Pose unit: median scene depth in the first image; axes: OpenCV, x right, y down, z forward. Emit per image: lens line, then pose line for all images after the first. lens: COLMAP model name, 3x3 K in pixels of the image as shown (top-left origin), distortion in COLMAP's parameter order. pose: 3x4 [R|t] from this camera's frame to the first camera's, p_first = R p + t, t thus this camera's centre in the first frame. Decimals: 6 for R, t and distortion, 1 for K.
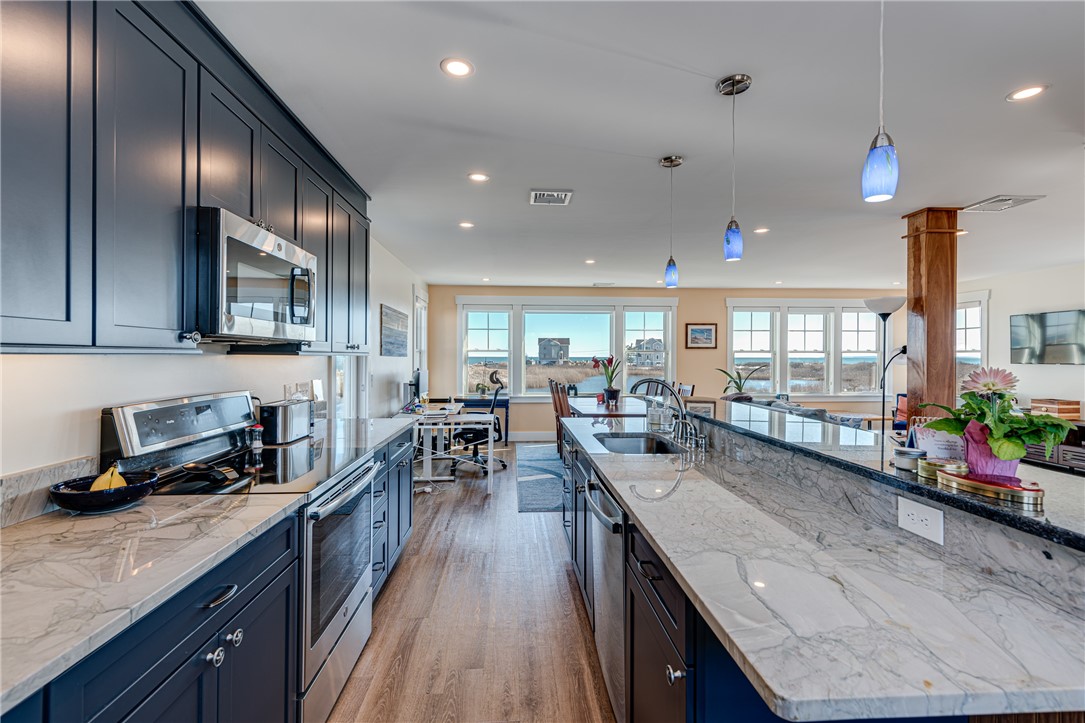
lens RADIAL K [[488.2, 0, 548.1], [0, 488.2, 353.7], [0, 0, 1]] dist [0.013041, -0.004106]
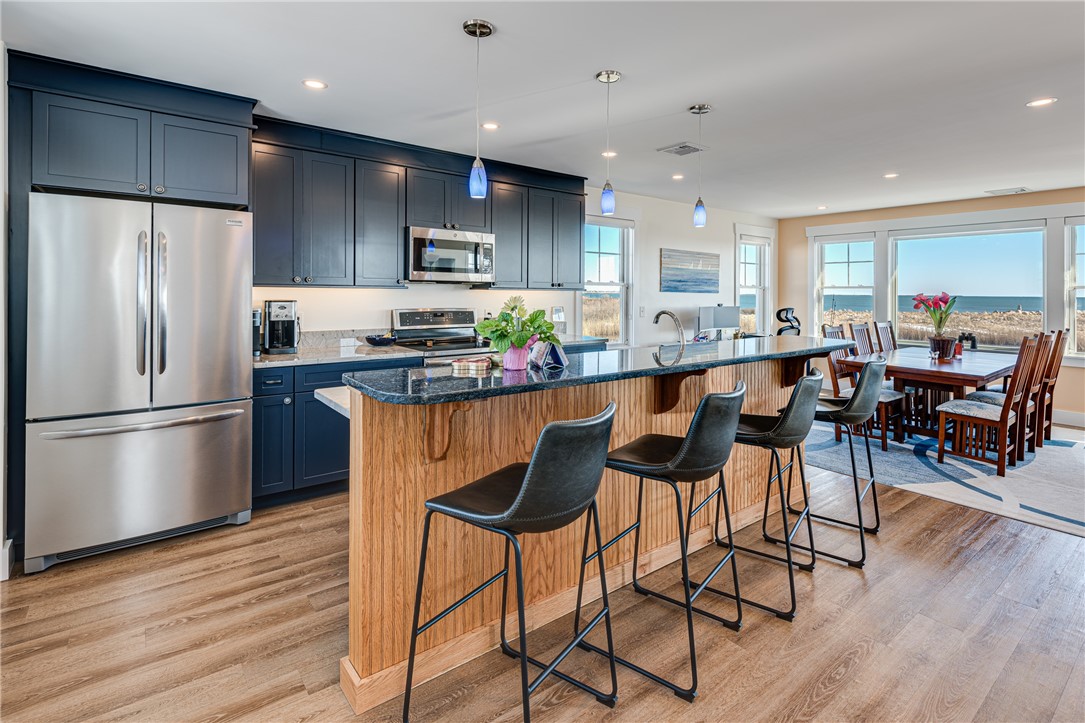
lens RADIAL K [[534.9, 0, 545.3], [0, 534.9, 291.7], [0, 0, 1]] dist [0.011638, -0.000812]
pose [[0.563376, 0.002674, -0.826196, 0.359476], [-0.002818, 0.999995, 0.001315, 0.001790], [0.826196, 0.001588, 0.563381, 0.024158]]
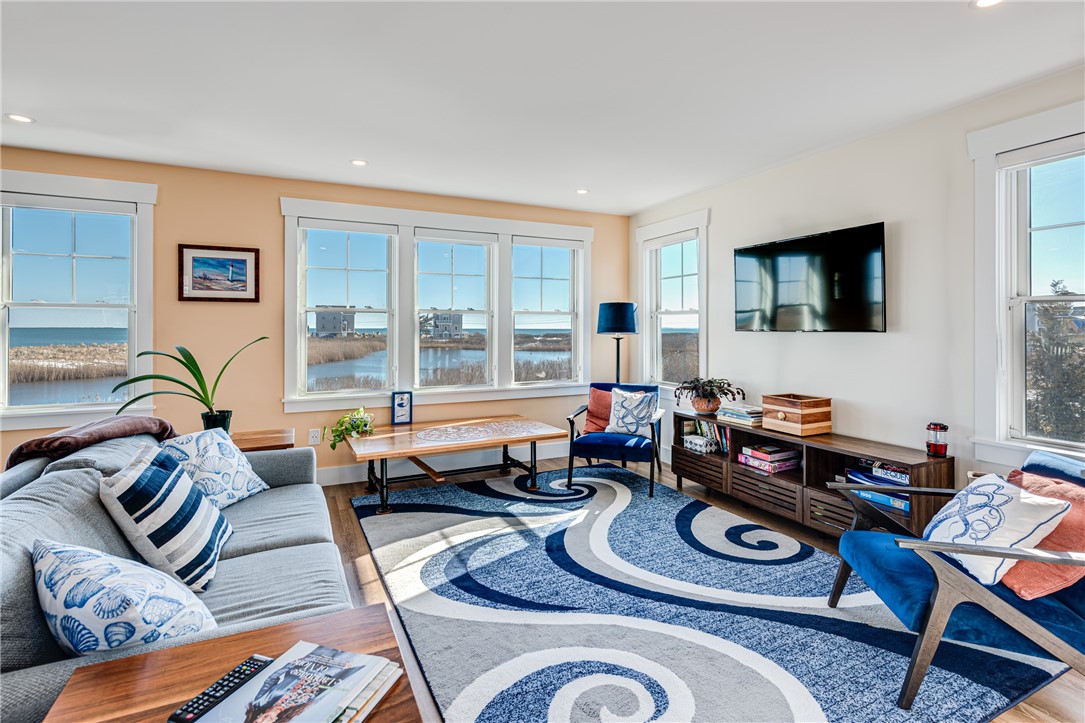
lens RADIAL K [[510.1, 0, 538.5], [0, 510.1, 328.9], [0, 0, 1]] dist [0.011234, -0.001221]
pose [[0.932600, 0.000931, 0.360910, 0.426089], [-0.003890, 0.999965, 0.007470, 0.011318], [-0.360890, -0.008371, 0.932571, 0.439704]]
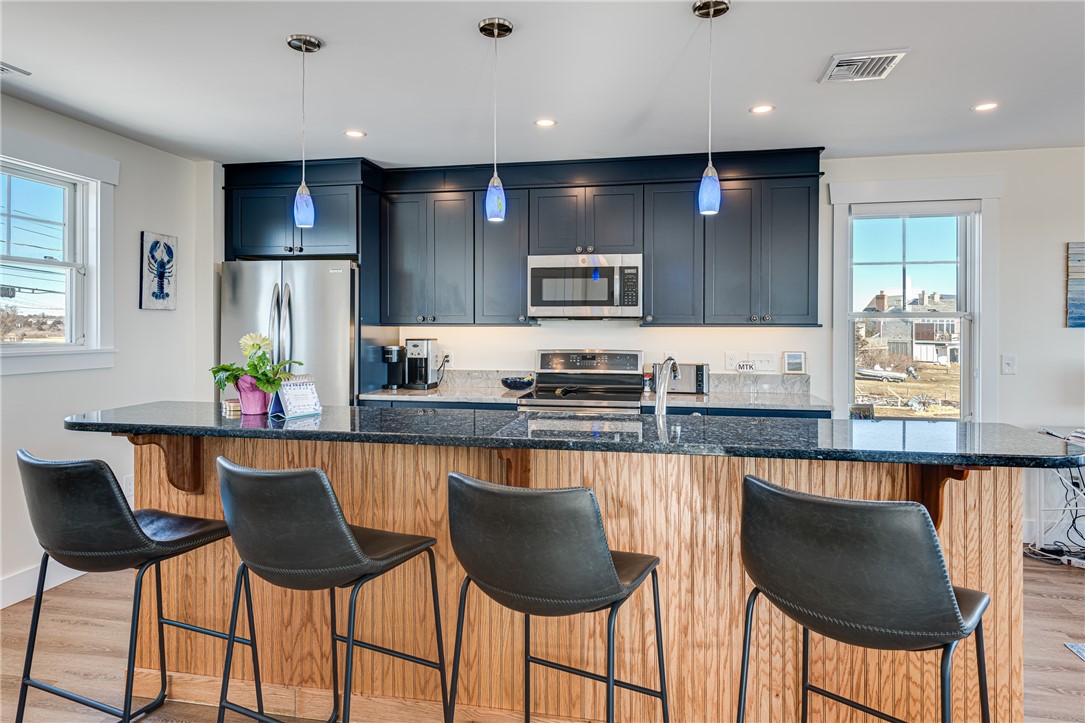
lens RADIAL K [[627.8, 0, 544.8], [0, 627.8, 335.7], [0, 0, 1]] dist [0.013065, -0.001598]
pose [[-0.257238, 0.008178, -0.966314, 0.372213], [0.003758, 0.999965, 0.007462, 0.003790], [0.966341, -0.001712, -0.257259, 0.359492]]
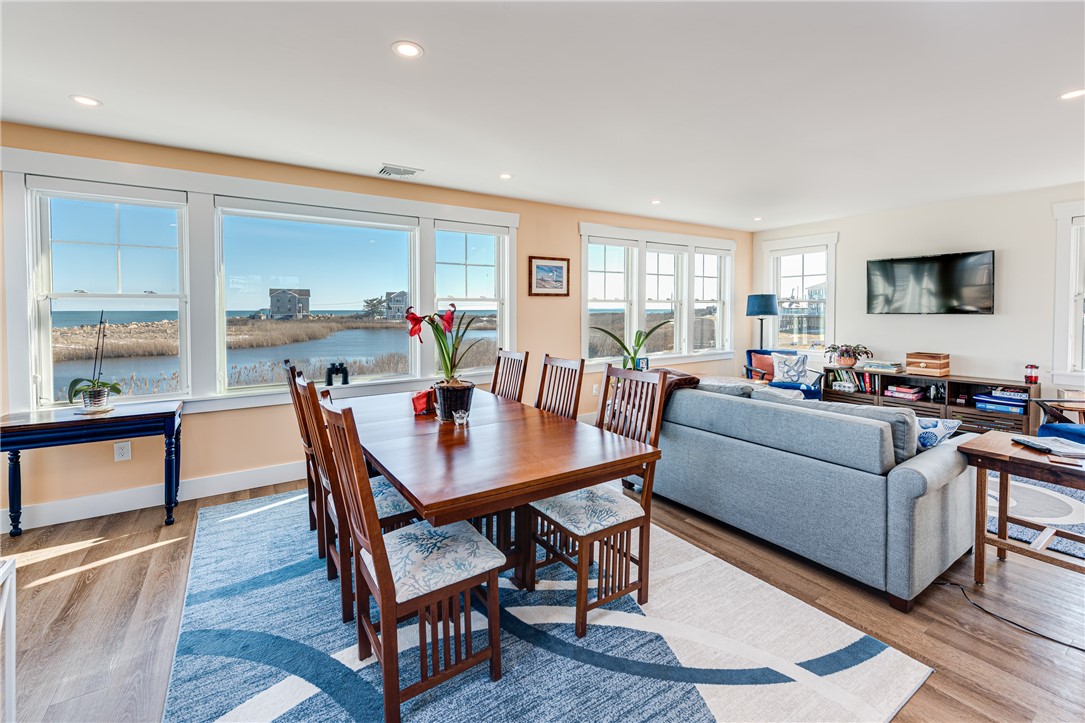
lens RADIAL K [[454.9, 0, 545.3], [0, 454.9, 323.0], [0, 0, 1]] dist [0.013720, -0.004847]
pose [[0.872678, -0.019389, 0.487911, 0.005998], [0.001885, 0.999338, 0.036341, 0.004143], [-0.488292, -0.030795, 0.872137, 0.468685]]
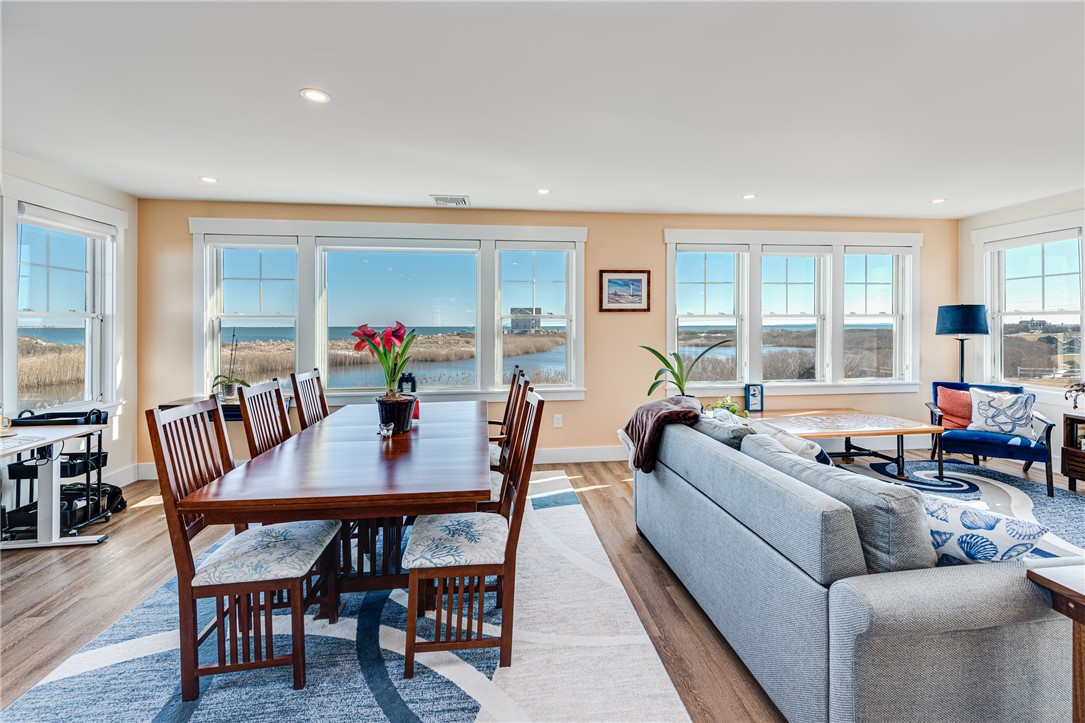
lens RADIAL K [[454.9, 0, 551.1], [0, 454.9, 329.0], [0, 0, 1]] dist [0.013720, -0.004847]
pose [[0.998630, -0.006238, 0.051960, 0.193096], [0.005552, 0.999896, 0.013332, 0.003742], [-0.052038, -0.013025, 0.998560, 0.438121]]
